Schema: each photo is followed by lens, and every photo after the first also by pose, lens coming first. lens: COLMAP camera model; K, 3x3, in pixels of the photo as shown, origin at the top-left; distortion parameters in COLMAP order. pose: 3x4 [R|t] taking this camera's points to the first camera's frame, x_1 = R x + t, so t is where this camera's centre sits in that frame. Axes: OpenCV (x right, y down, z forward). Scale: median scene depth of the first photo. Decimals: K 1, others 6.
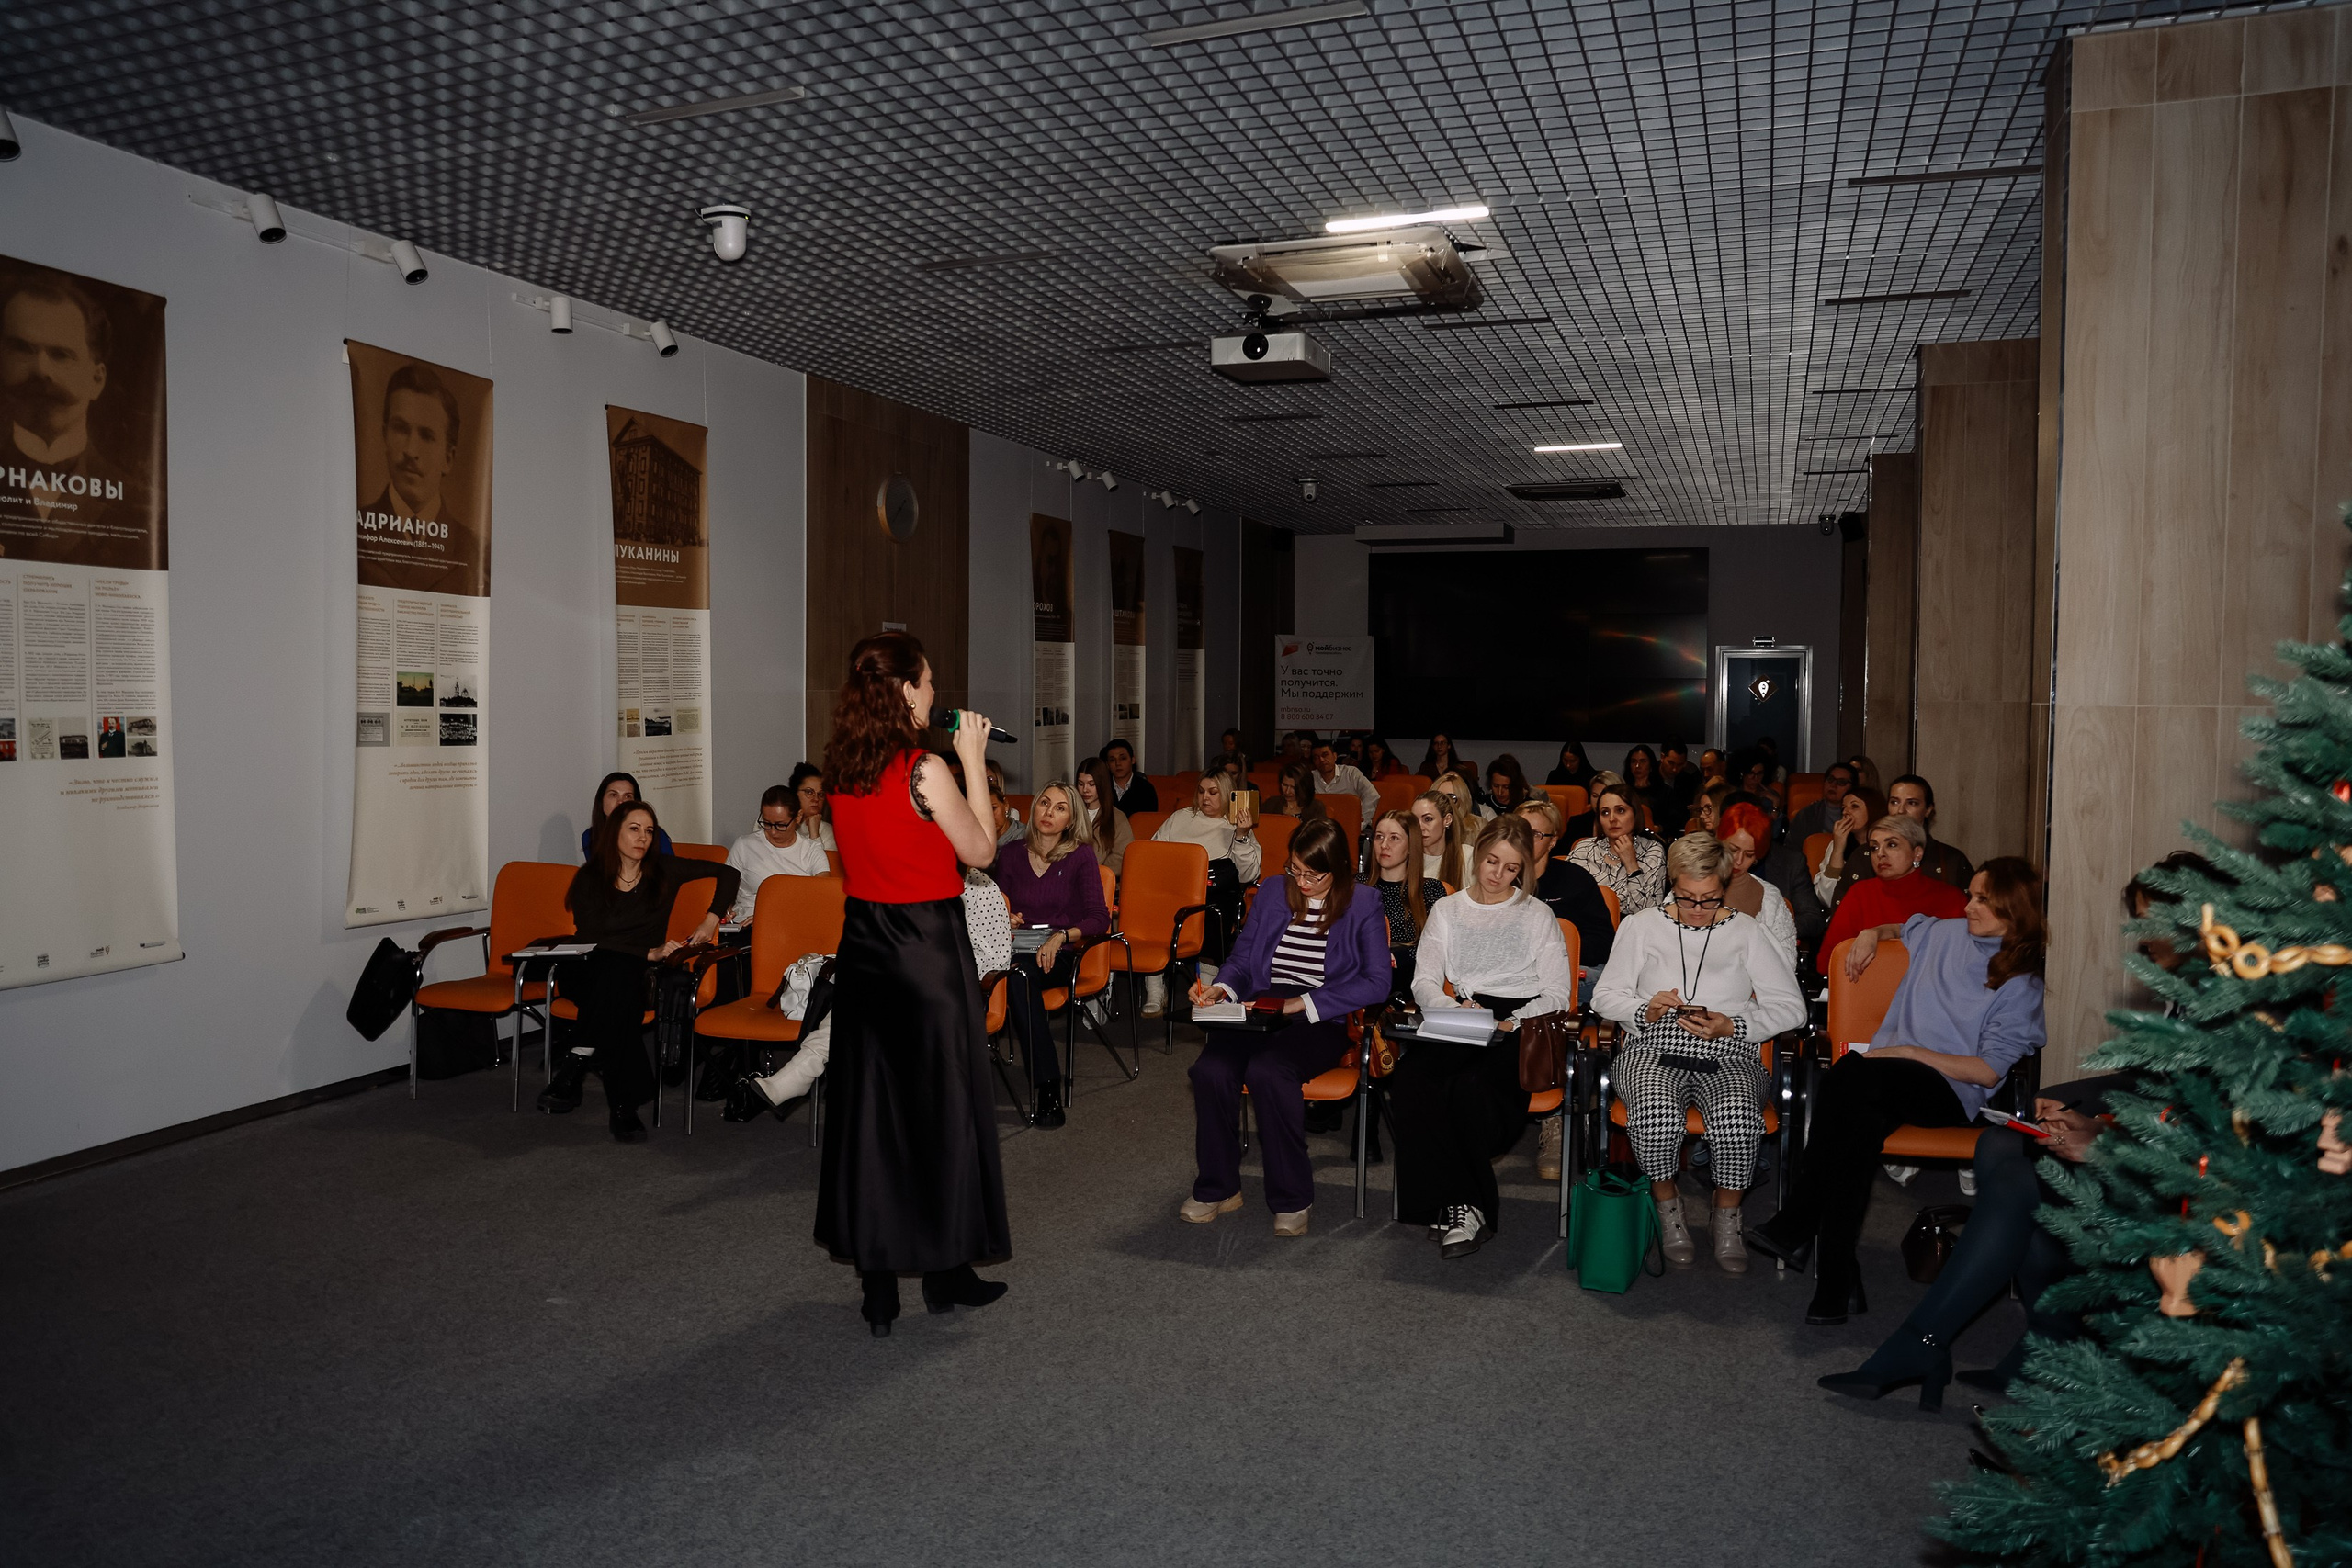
lens RADIAL K [[1663.0, 0, 1176.0], [0, 1663.0, 784.0], [0, 0, 1]] dist [-0.042889, 0.003203]
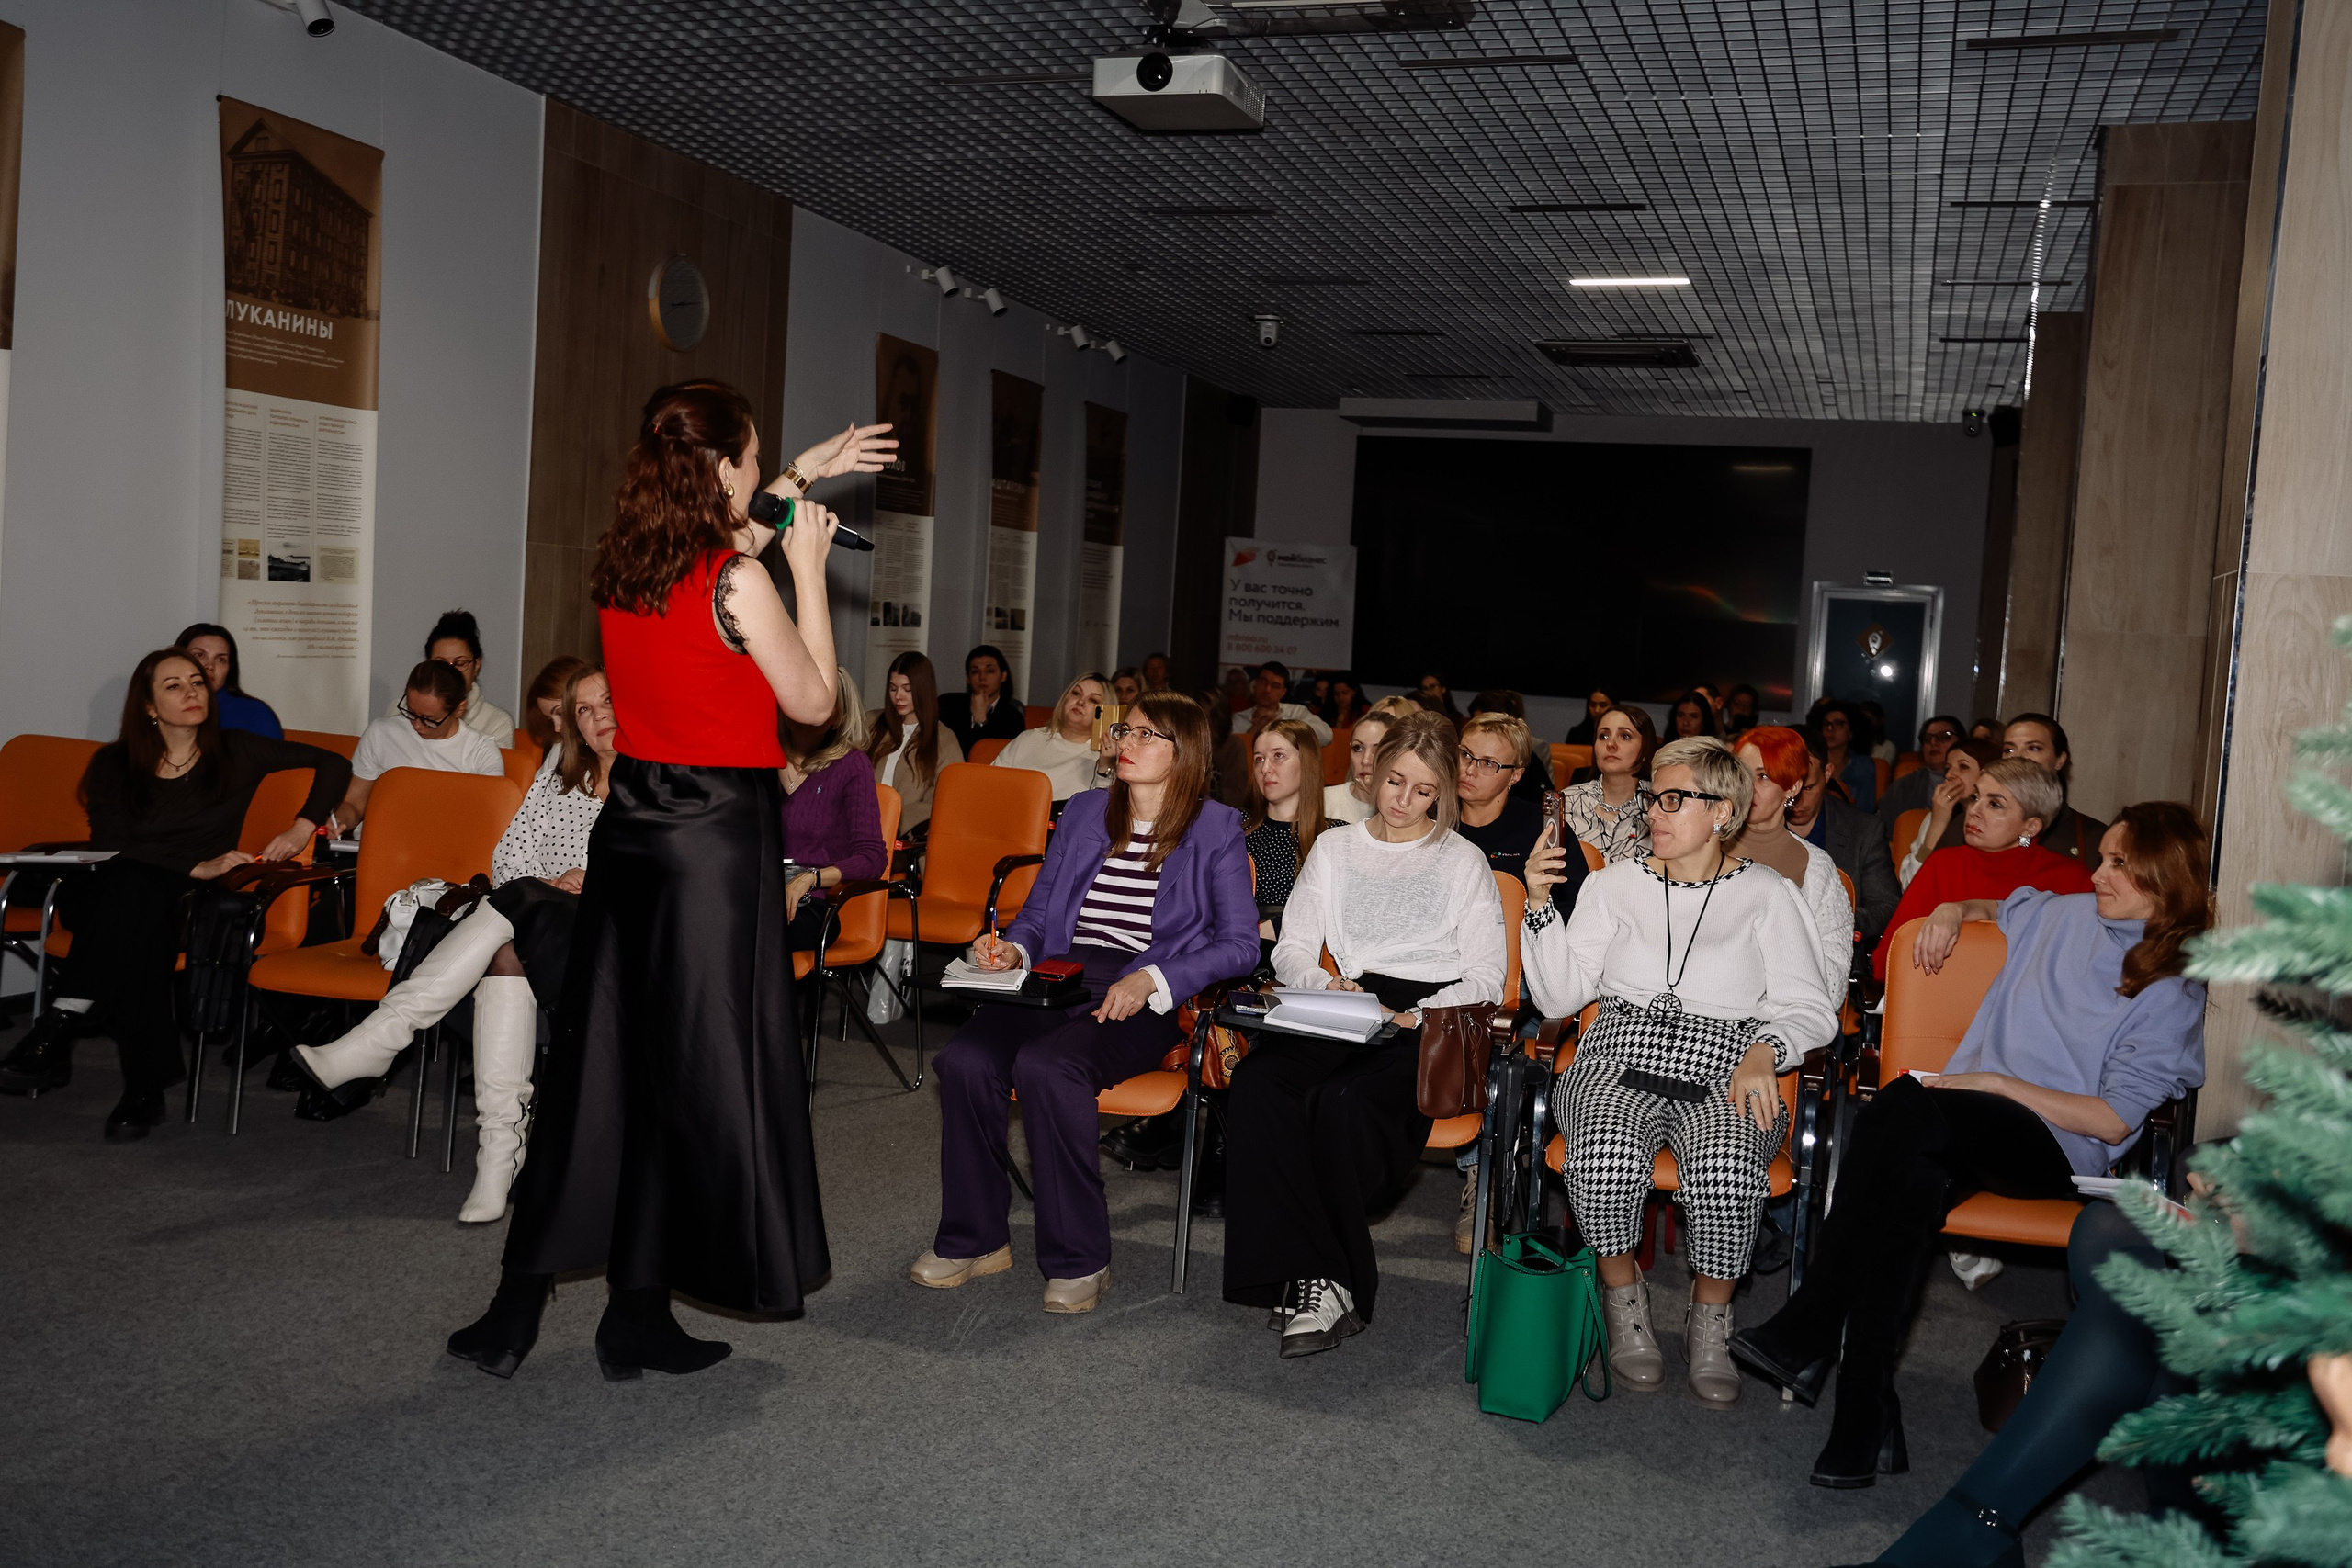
lens RADIAL K [[2127.1, 0, 1176.0], [0, 2127.1, 784.0], [0, 0, 1]] dist [0.016456, 0.020026]
pose [[0.998496, 0.052381, 0.016194, 0.060265], [-0.052502, 0.998595, 0.007129, 0.033663], [-0.015798, -0.007969, 0.999843, 0.092073]]
